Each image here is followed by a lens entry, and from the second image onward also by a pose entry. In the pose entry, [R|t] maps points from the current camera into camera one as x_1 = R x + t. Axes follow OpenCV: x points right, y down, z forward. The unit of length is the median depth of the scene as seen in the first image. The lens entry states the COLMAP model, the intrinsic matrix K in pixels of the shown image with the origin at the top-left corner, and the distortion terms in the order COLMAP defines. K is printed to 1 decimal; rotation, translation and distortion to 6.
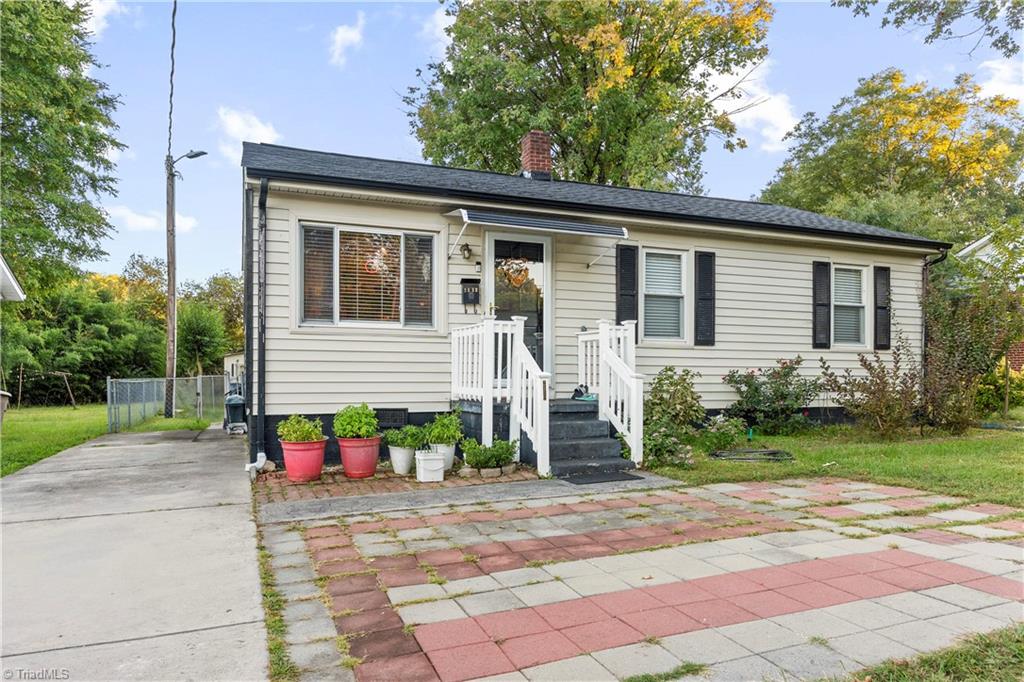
lens RADIAL K [[669.3, 0, 512.3], [0, 669.3, 346.7], [0, 0, 1]] dist [-0.003260, -0.000678]
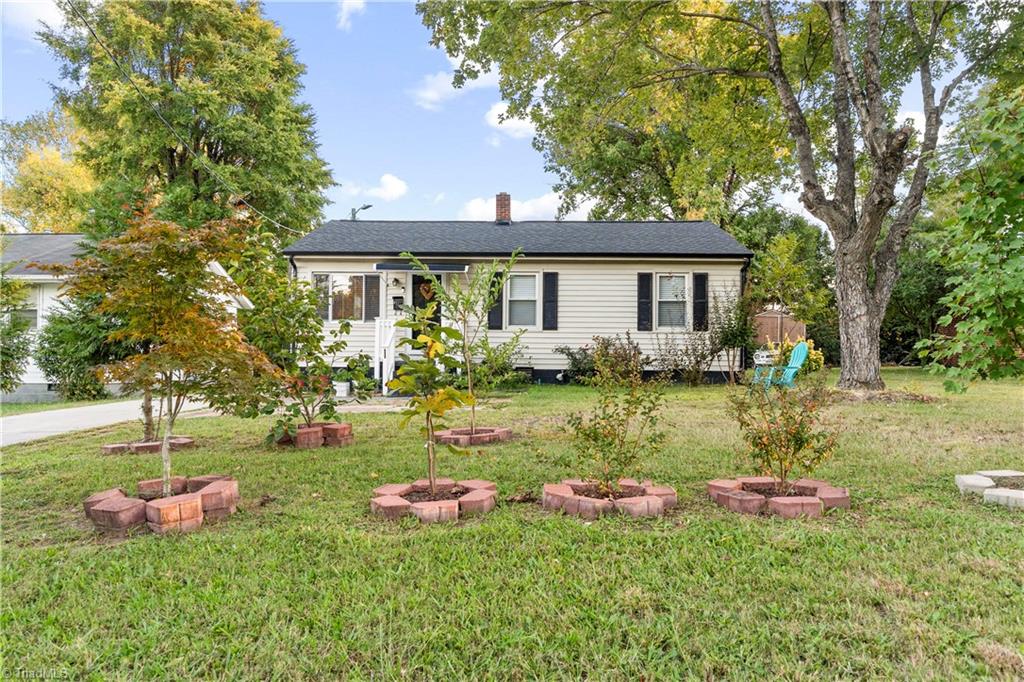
lens RADIAL K [[669.3, 0, 511.5], [0, 669.3, 339.5], [0, 0, 1]] dist [-0.003260, -0.000678]
pose [[0.918824, -0.006455, -0.394615, 0.838121], [0.010395, 0.999915, 0.007847, 0.007223], [0.394531, -0.011312, 0.918813, -0.524353]]
